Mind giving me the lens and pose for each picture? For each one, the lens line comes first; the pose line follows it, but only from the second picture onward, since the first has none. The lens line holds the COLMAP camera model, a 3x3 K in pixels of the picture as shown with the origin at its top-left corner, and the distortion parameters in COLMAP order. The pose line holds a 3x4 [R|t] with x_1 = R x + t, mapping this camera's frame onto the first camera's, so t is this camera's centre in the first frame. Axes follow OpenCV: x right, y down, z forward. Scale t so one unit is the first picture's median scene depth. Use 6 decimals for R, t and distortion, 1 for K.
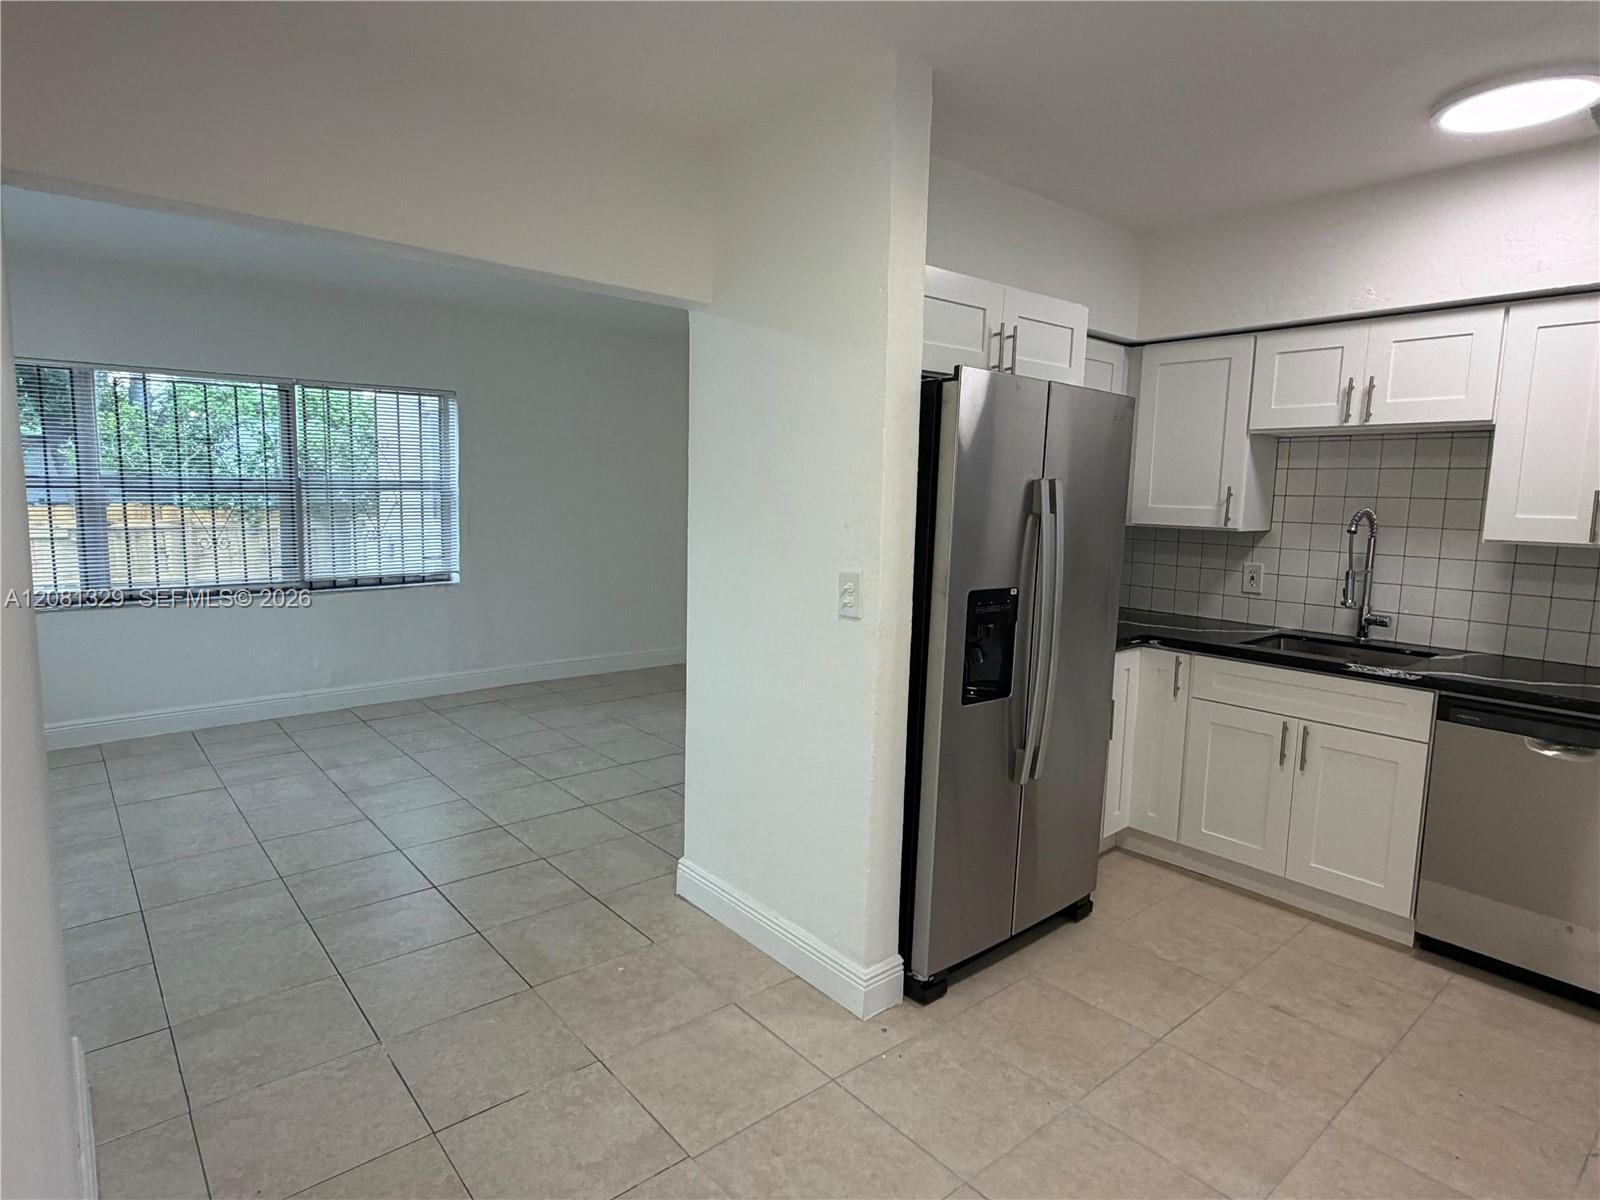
lens RADIAL K [[877.6, 0, 796.3], [0, 877.6, 597.8], [0, 0, 1]] dist [0.001289, 0.000400]
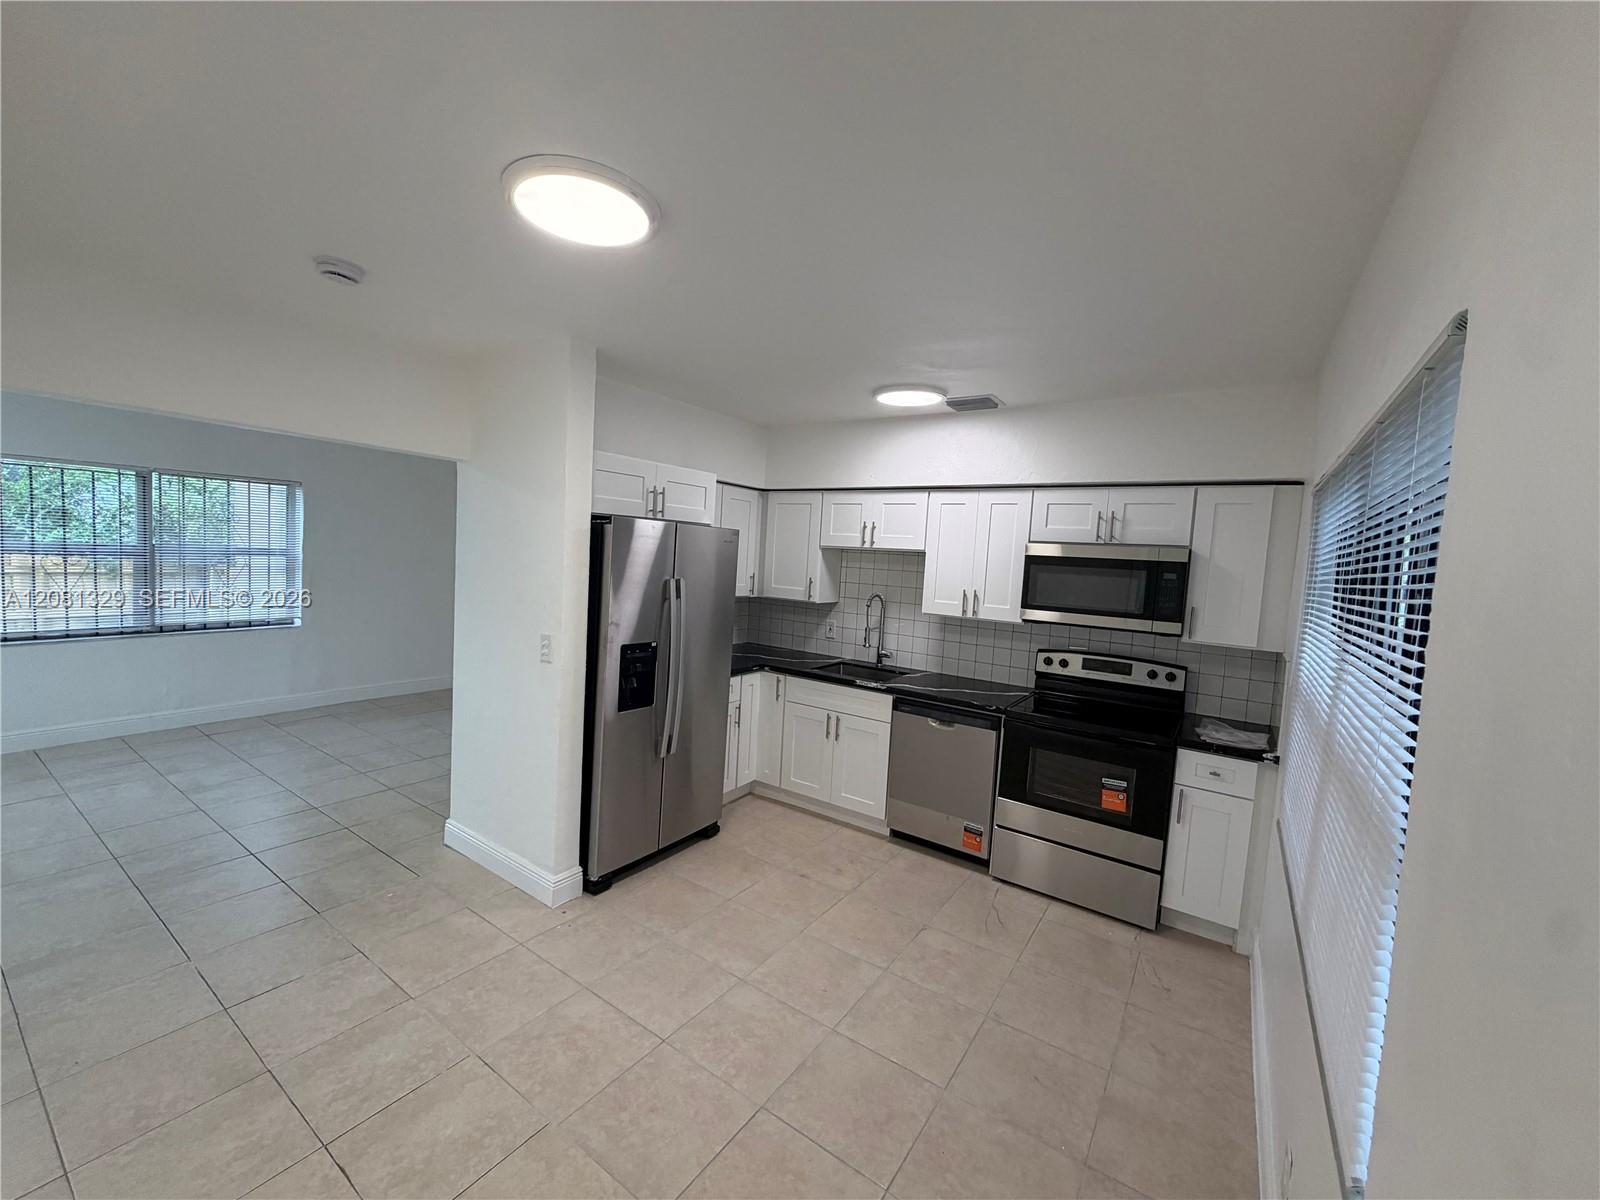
lens RADIAL K [[634.8, 0, 797.1], [0, 634.8, 599.8], [0, 0, 1]] dist [0.000420, 0.000084]
pose [[0.964164, 0.012121, 0.265031, 0.154828], [-0.001426, 0.999178, -0.040506, -0.036057], [-0.265304, 0.038677, 0.963389, -0.223596]]
